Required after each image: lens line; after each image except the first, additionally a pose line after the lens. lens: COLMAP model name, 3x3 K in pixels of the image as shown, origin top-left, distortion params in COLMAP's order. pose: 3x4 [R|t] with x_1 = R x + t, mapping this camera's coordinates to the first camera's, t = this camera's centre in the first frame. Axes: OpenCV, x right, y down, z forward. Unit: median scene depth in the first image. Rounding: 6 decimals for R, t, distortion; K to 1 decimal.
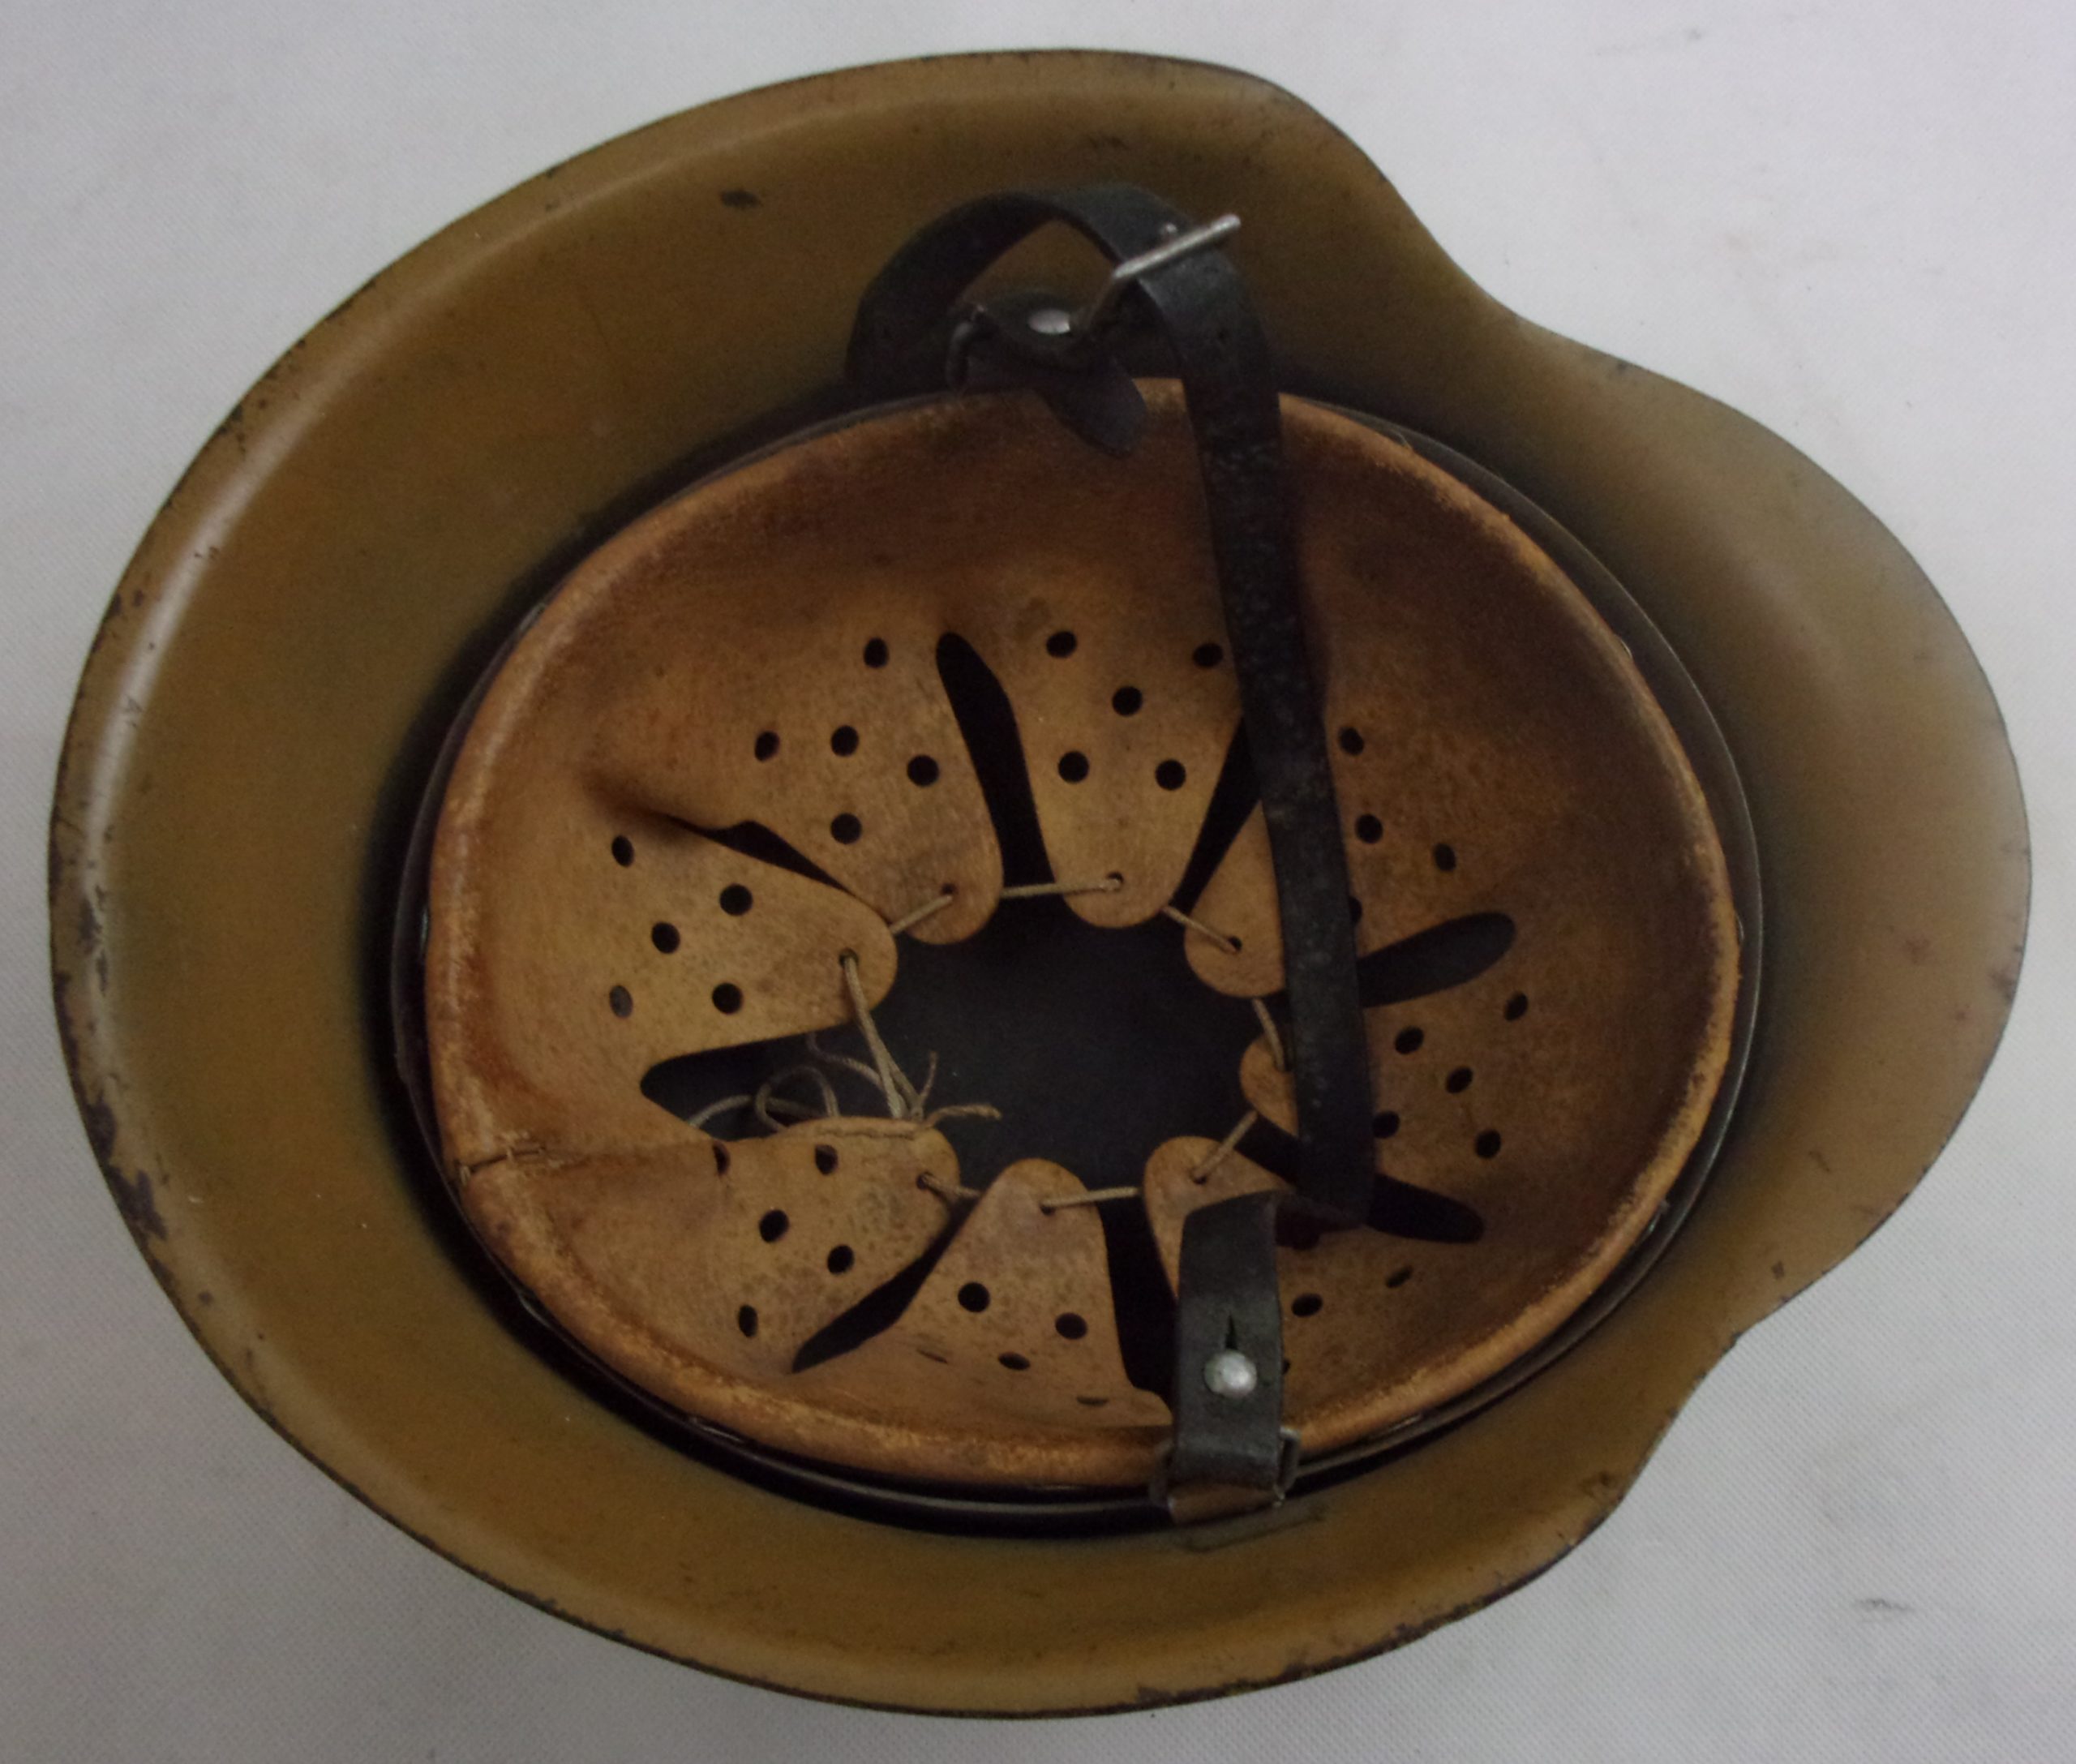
lens RADIAL K [[2485.2, 0, 1169.5], [0, 2485.2, 1020.1], [0, 0, 1]] dist [0.020370, 0.000000]
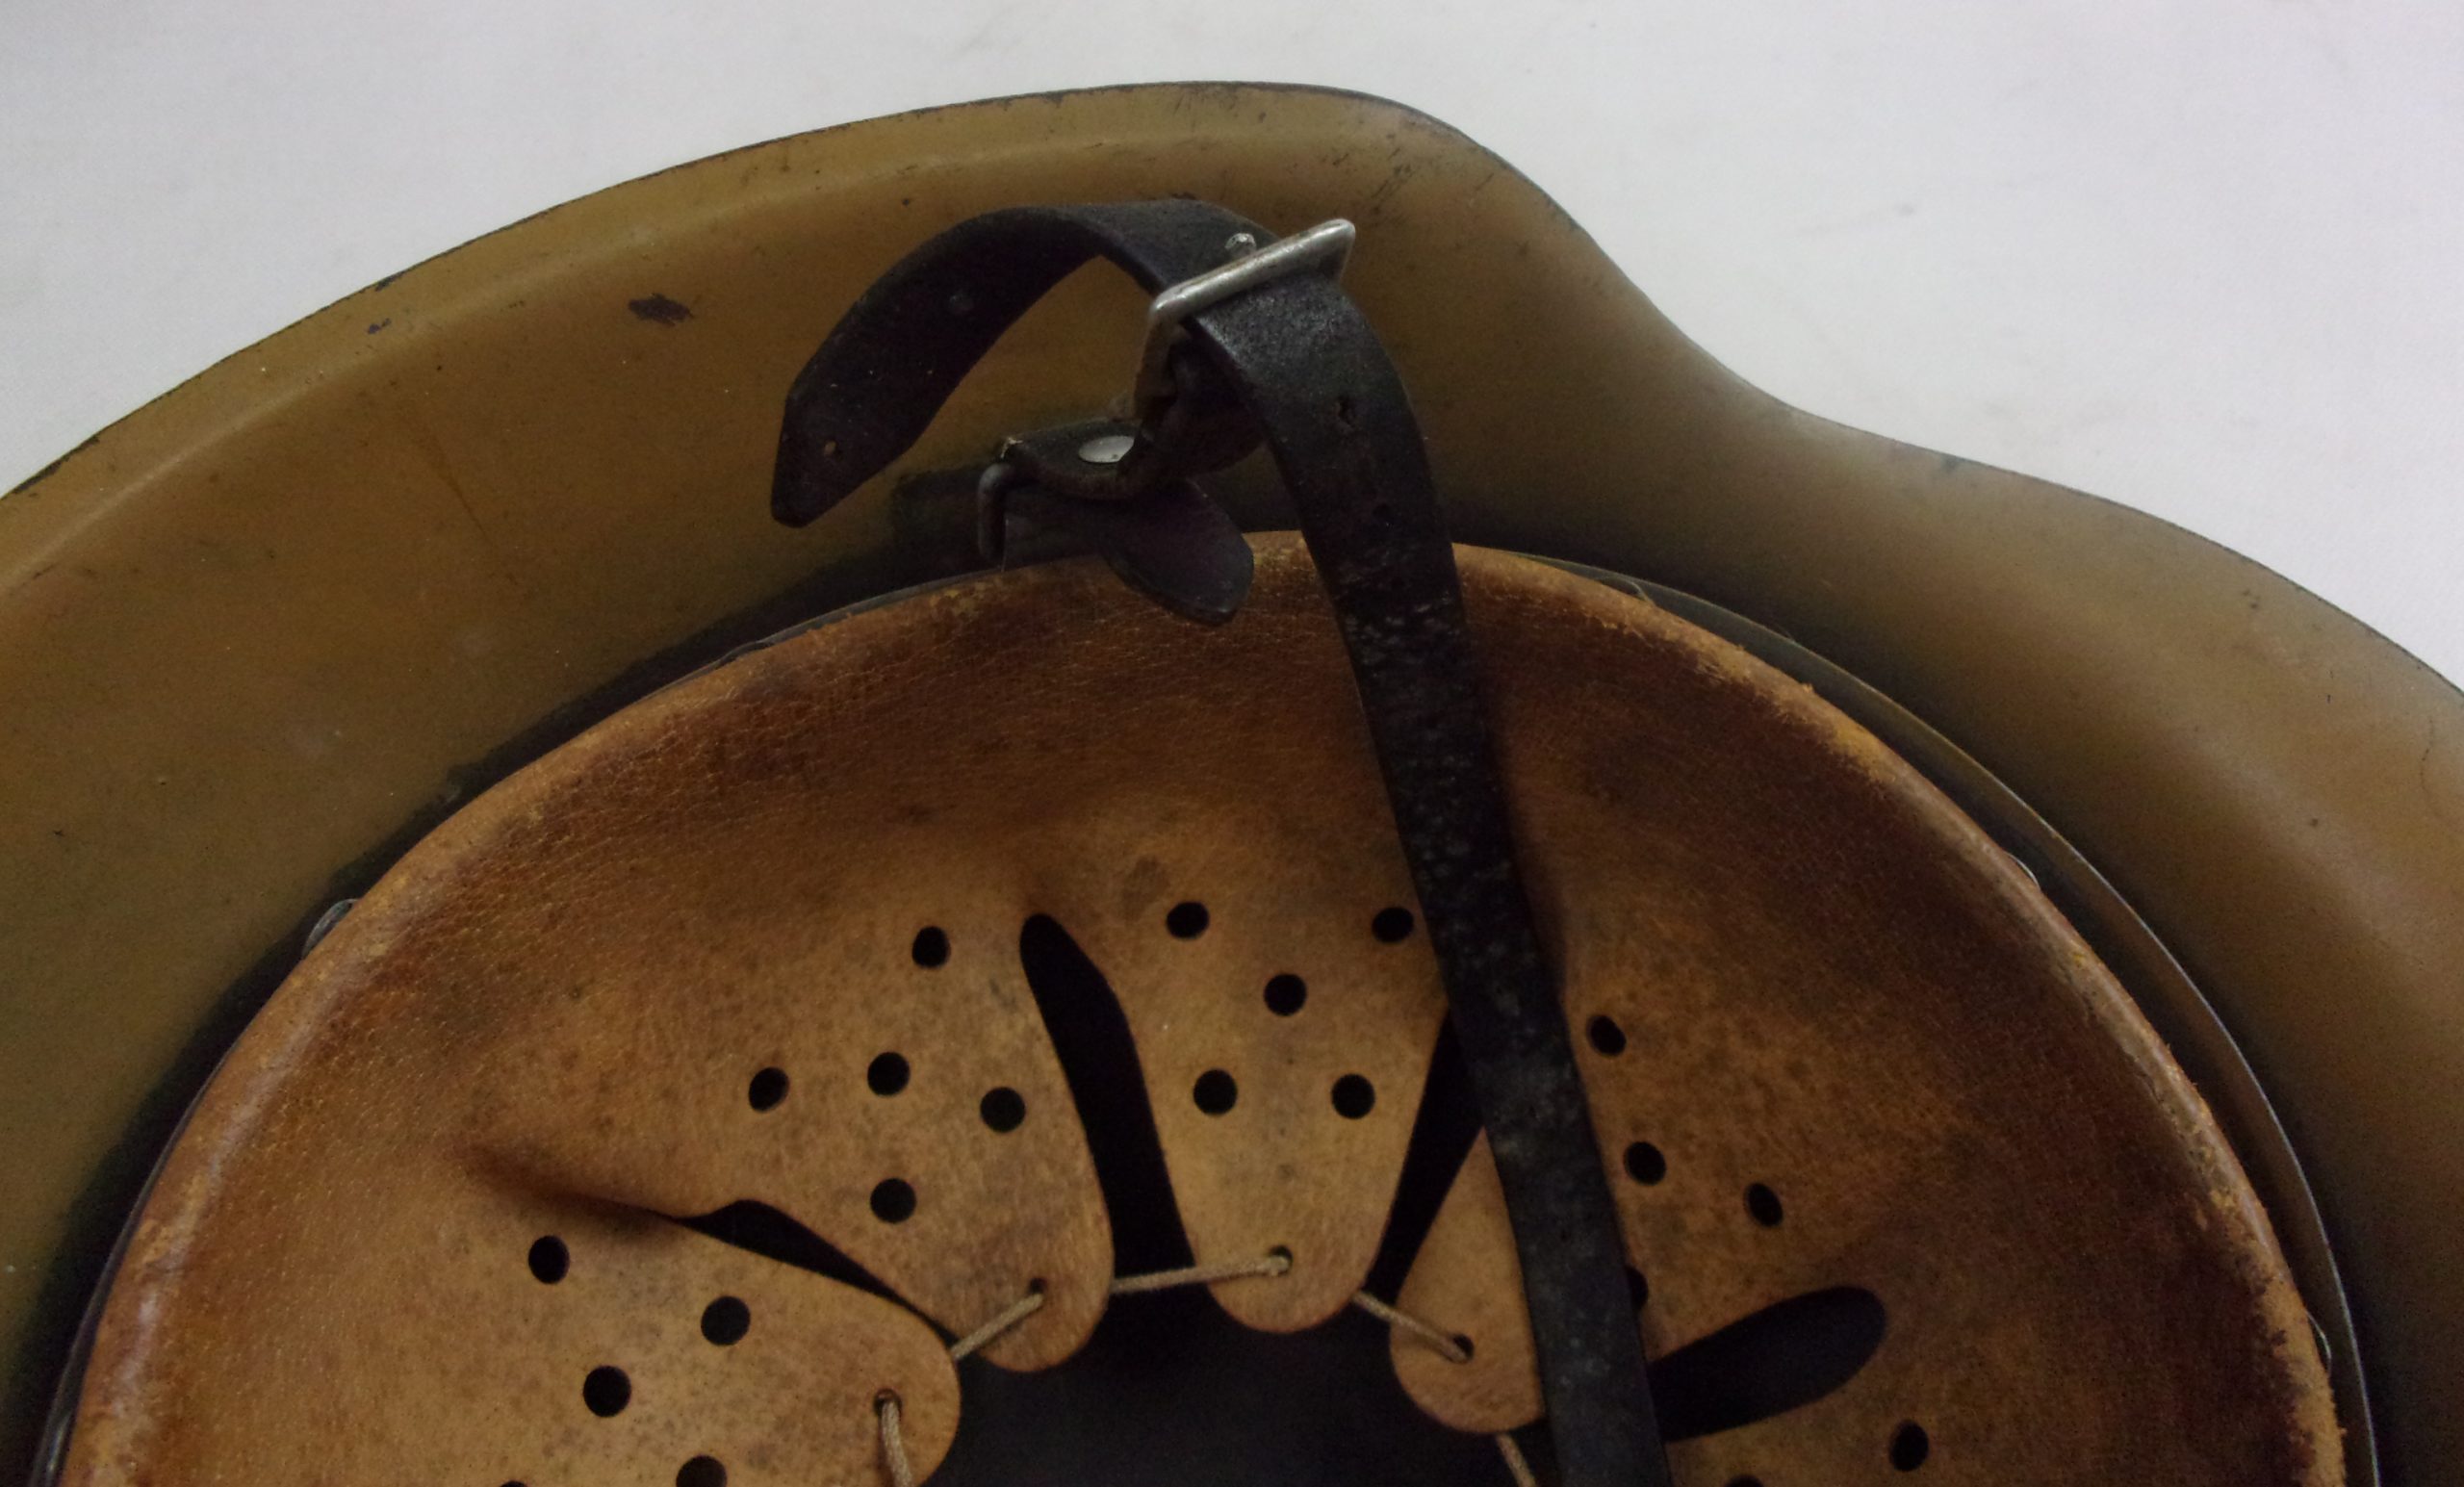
lens RADIAL K [[2062.3, 0, 1229.6], [0, 2062.3, 557.7], [0, 0, 1]] dist [0.005426, 0.012194]
pose [[0.993913, -0.072321, -0.083111, 0.027473], [0.040964, 0.942883, -0.330597, -0.054404], [0.102273, 0.325180, 0.940106, 0.423338]]
